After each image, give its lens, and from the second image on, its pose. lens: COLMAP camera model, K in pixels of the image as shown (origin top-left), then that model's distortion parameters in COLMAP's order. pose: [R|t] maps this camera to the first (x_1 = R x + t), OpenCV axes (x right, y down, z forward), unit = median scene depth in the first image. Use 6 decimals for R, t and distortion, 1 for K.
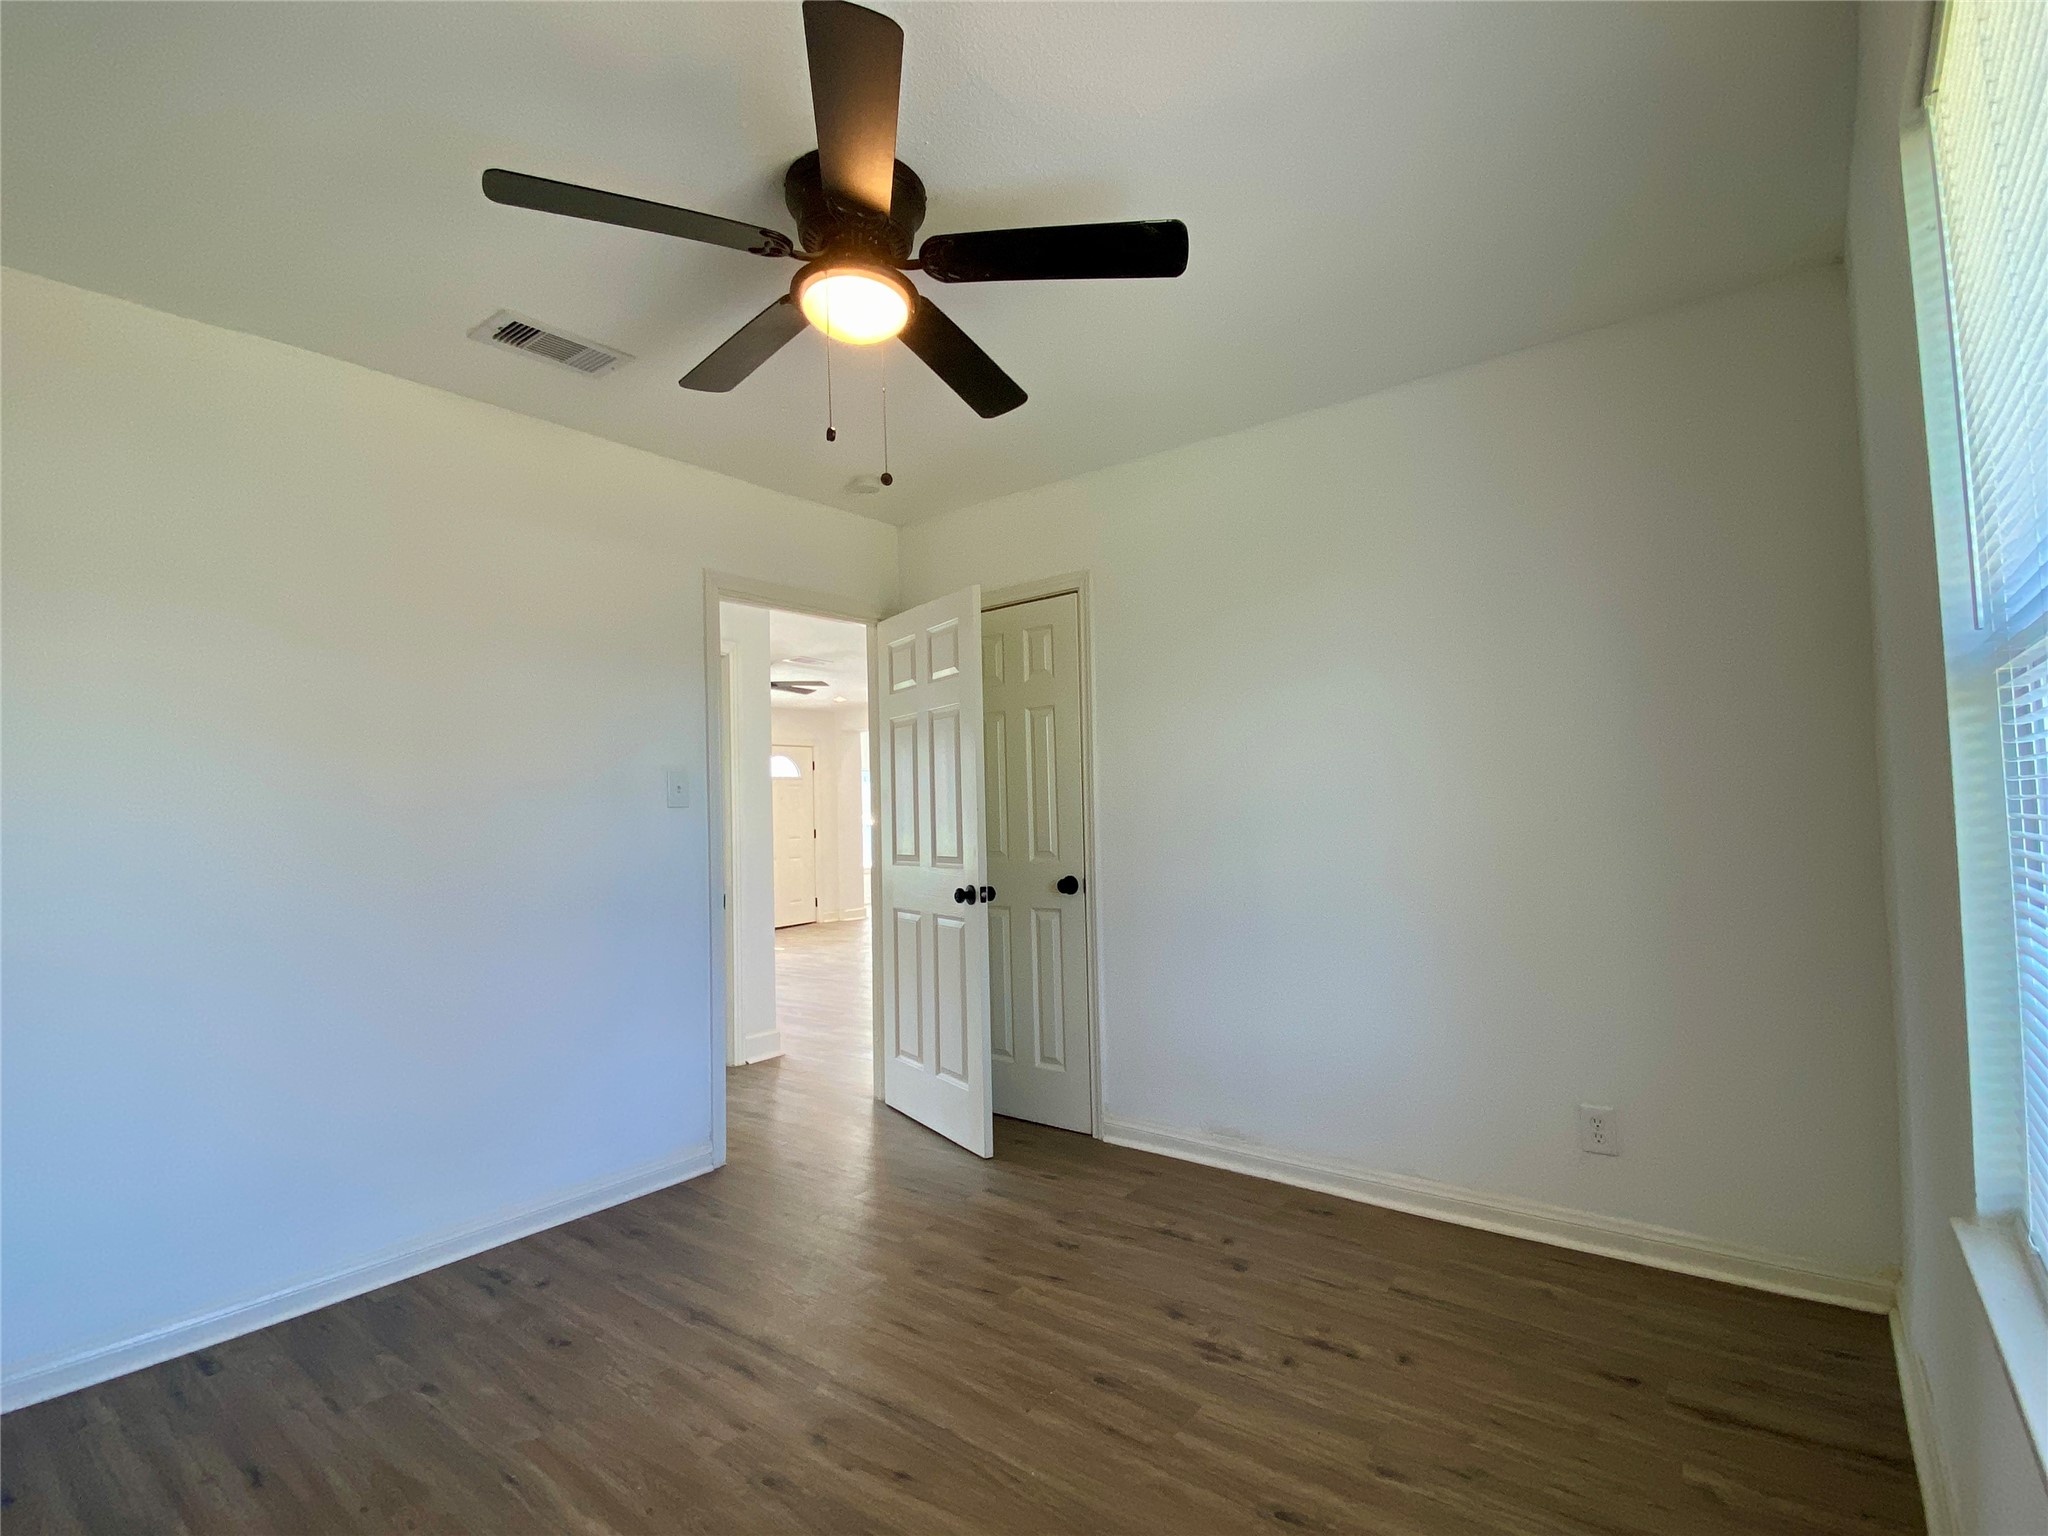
lens RADIAL K [[961.3, 0, 1024.0], [0, 961.3, 768.0], [0, 0, 1]] dist [0.001499, -0.023874]
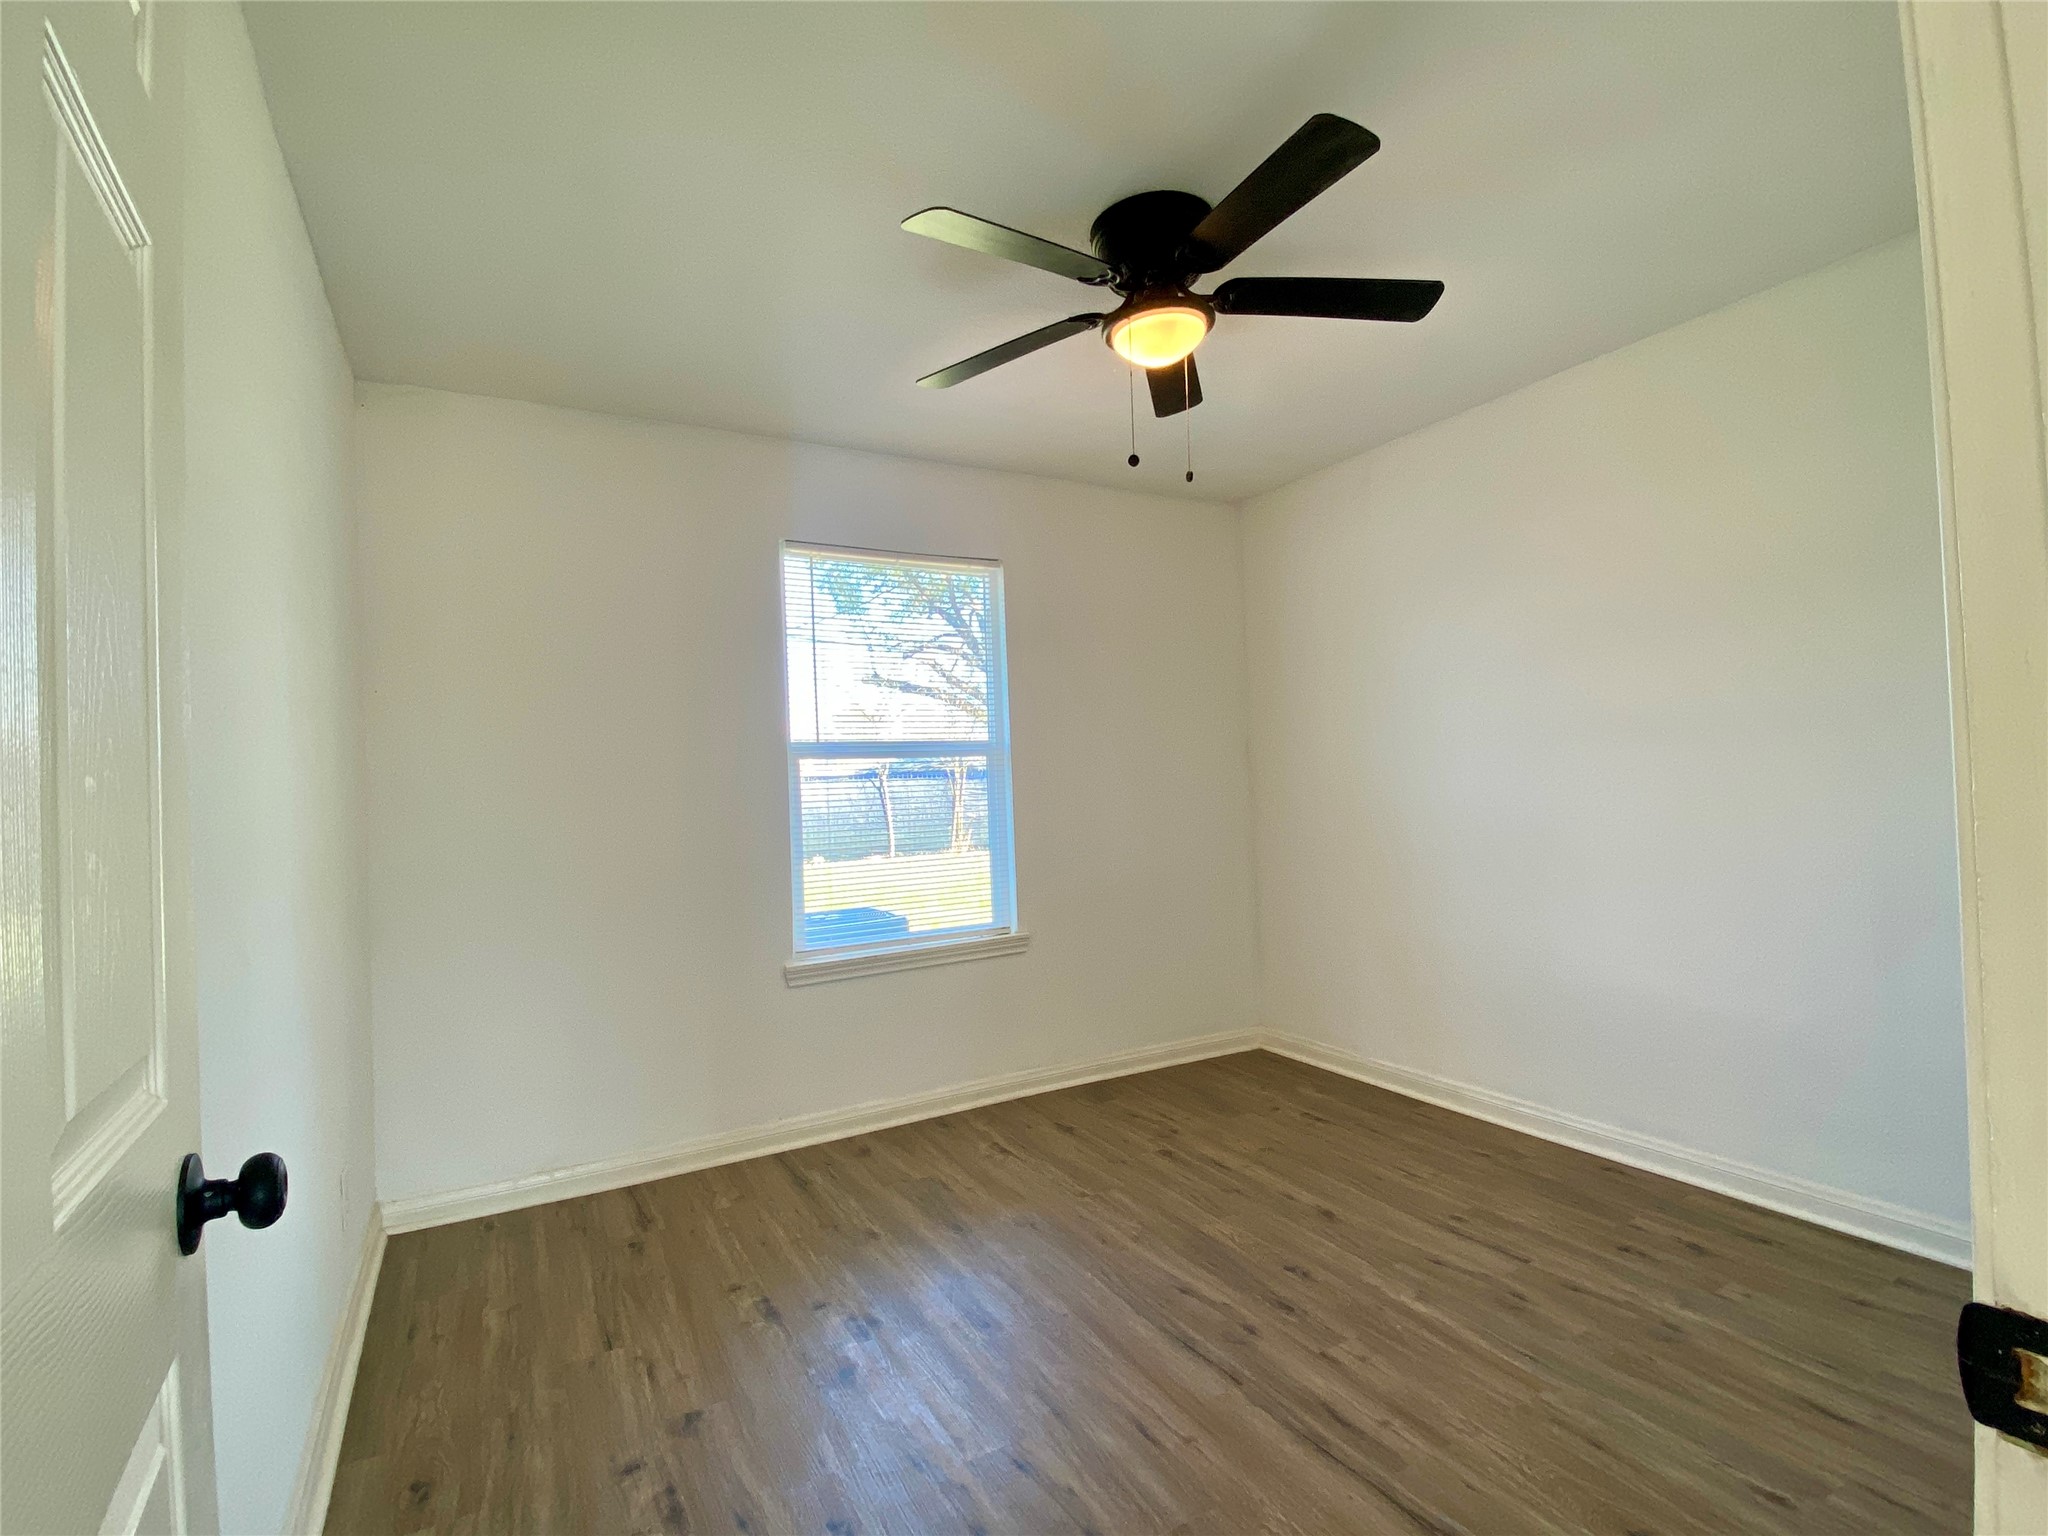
lens RADIAL K [[961.3, 0, 1024.0], [0, 961.3, 768.0], [0, 0, 1]] dist [0.001499, -0.023874]
pose [[-0.914003, 0.068079, 0.399954, -0.435518], [0.044277, 0.996670, -0.068466, 0.098644], [-0.403283, -0.044869, -0.913975, 2.023382]]
